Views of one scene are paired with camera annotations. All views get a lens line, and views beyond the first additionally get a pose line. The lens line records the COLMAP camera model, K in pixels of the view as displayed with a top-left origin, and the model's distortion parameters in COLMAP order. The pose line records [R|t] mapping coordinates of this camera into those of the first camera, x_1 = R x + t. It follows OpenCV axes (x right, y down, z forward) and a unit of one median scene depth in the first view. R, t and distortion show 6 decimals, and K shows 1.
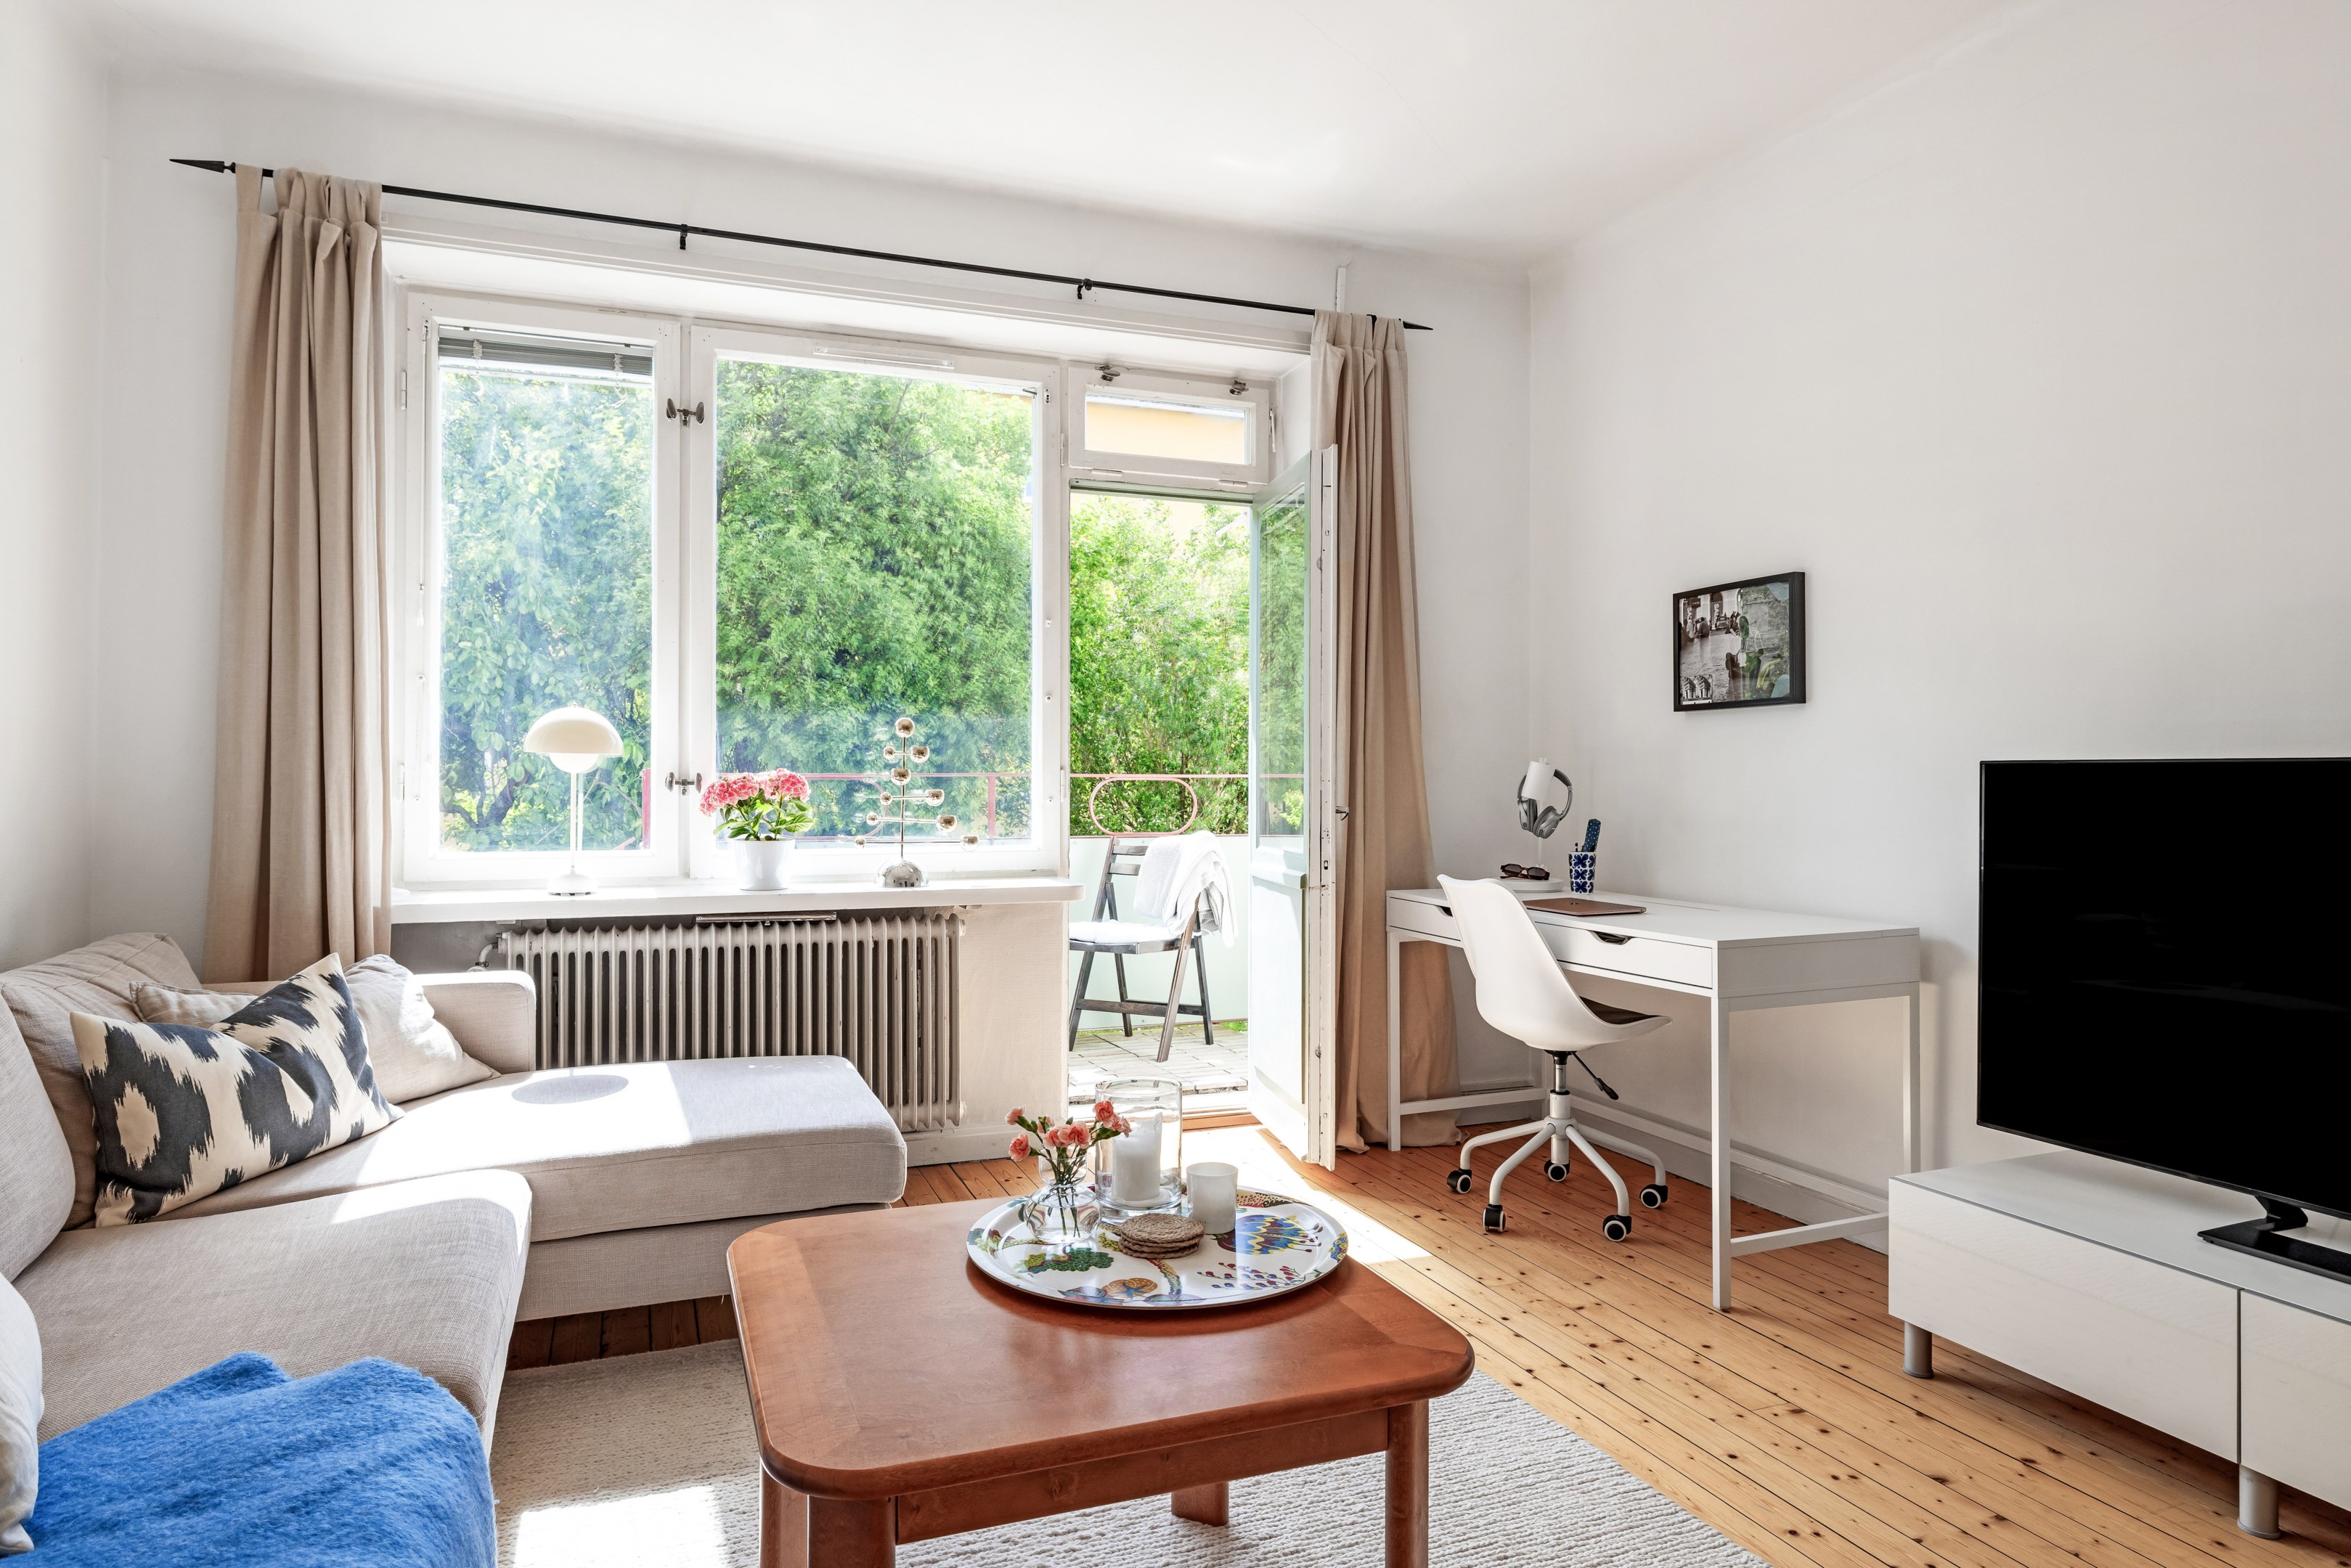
lens RADIAL K [[1381.6, 0, 1169.8], [0, 1381.6, 776.2], [0, 0, 1]] dist [-0.002509, 0.001126]
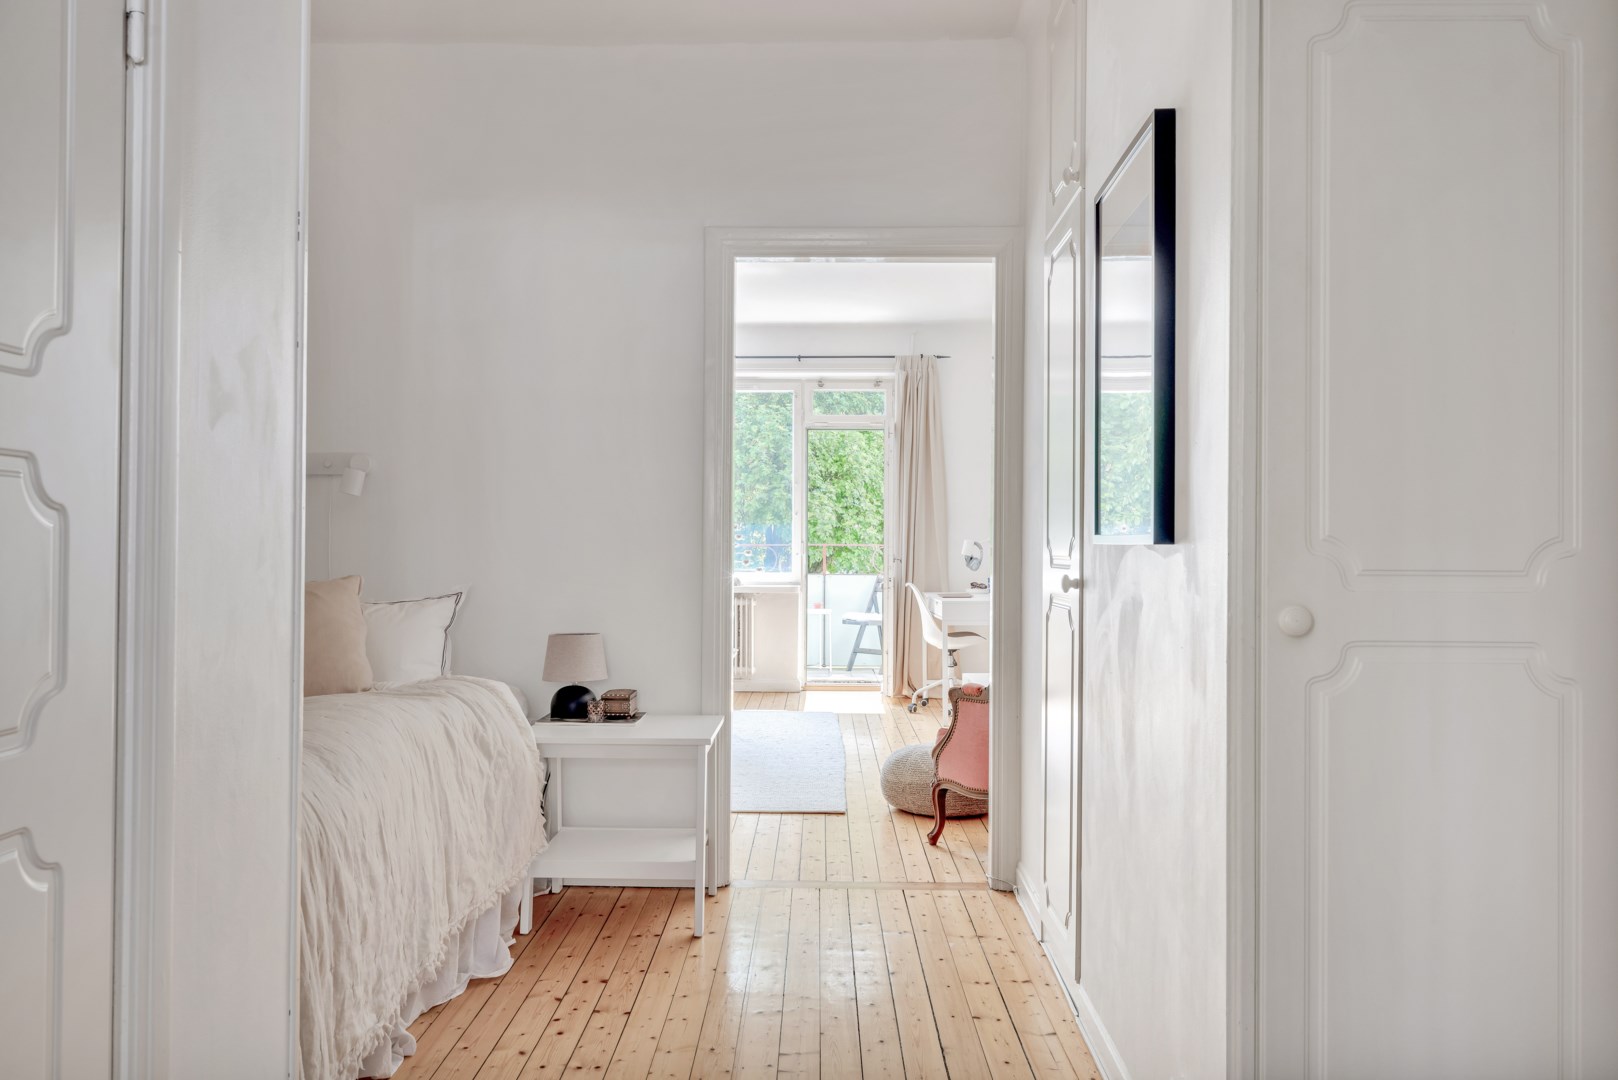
lens RADIAL K [[1186.9, 0, 809.0], [0, 1186.9, 540.0], [0, 0, 1]] dist [-0.001323, 0.000813]
pose [[0.928426, -0.000482, -0.371517, 0.861475], [-0.001578, 0.999985, -0.005242, 0.002301], [0.371514, 0.005453, 0.928411, -1.173905]]
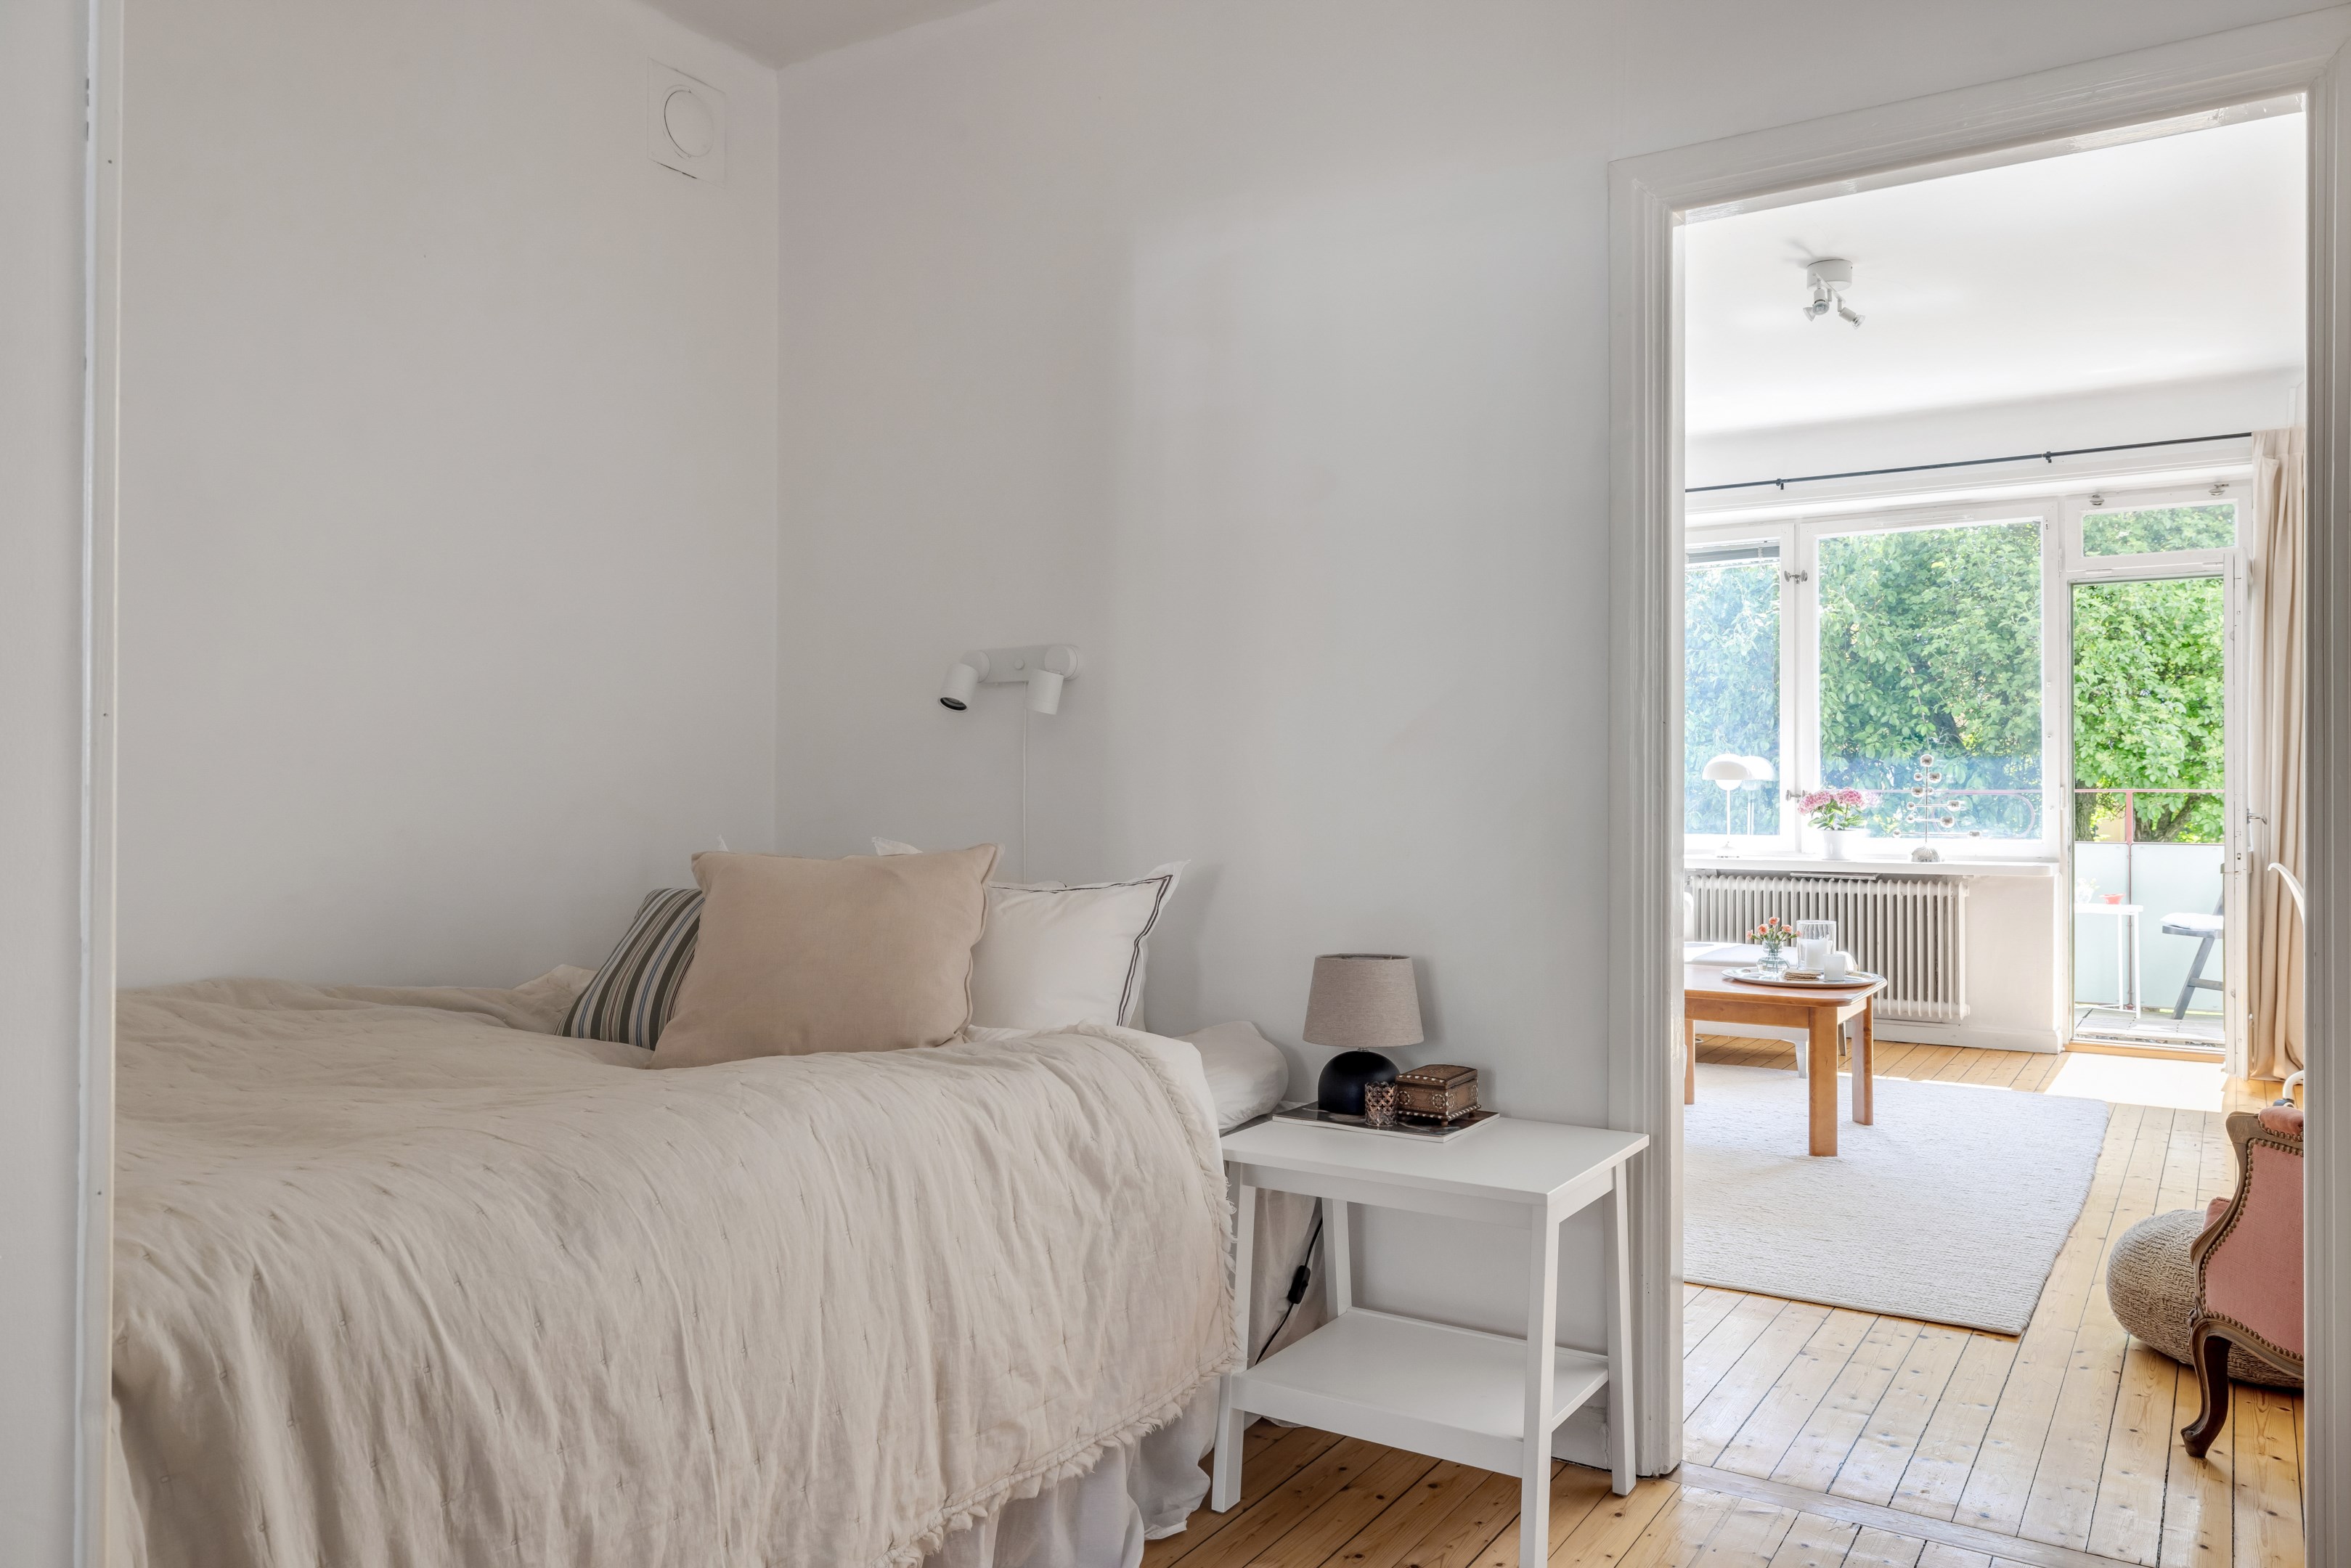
lens RADIAL K [[1632.0, 0, 1194.2], [0, 1632.0, 778.9], [0, 0, 1]] dist [0.003500, 0.001486]
pose [[0.593480, -0.009027, -0.804798, 0.862958], [0.001718, 0.999949, -0.009949, 0.002563], [0.804847, 0.004522, 0.593466, -0.821004]]
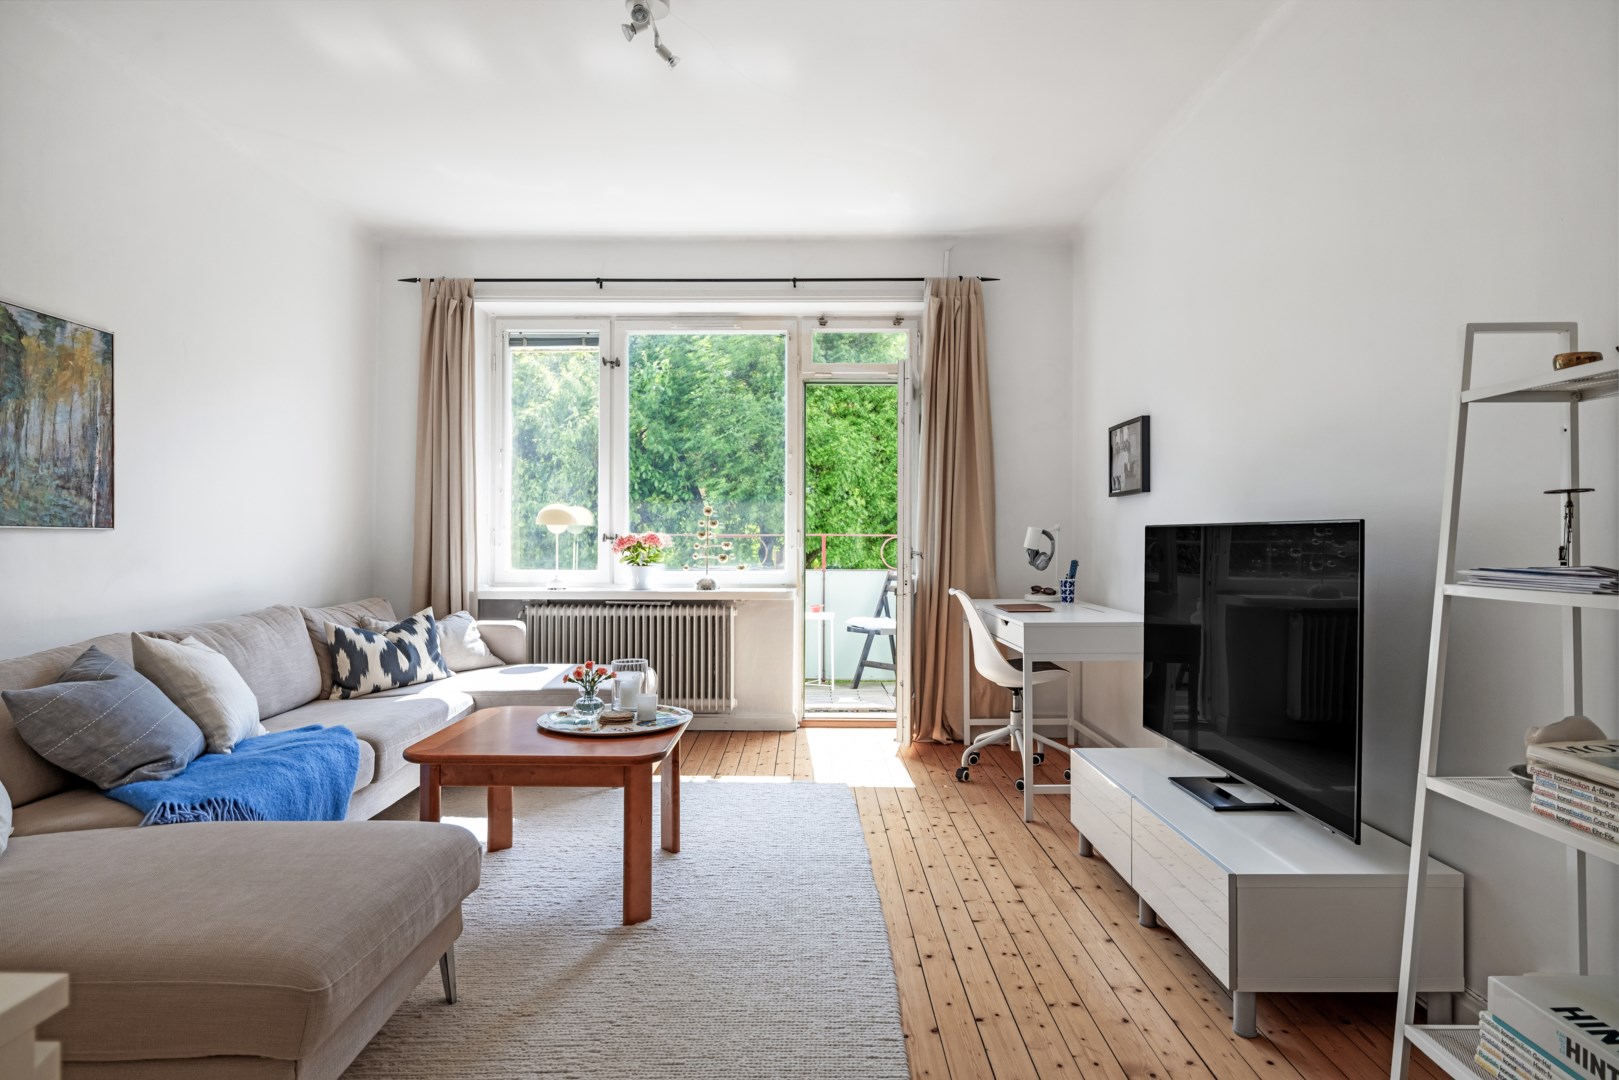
lens RADIAL K [[930.6, 0, 801.3], [0, 930.6, 534.6], [0, 0, 1]] dist [0.013535, 0.000686]
pose [[0.929615, -0.000896, -0.368530, 0.466499], [-0.000041, 0.999997, -0.002536, 0.002803], [0.368532, 0.002373, 0.929612, -0.226017]]
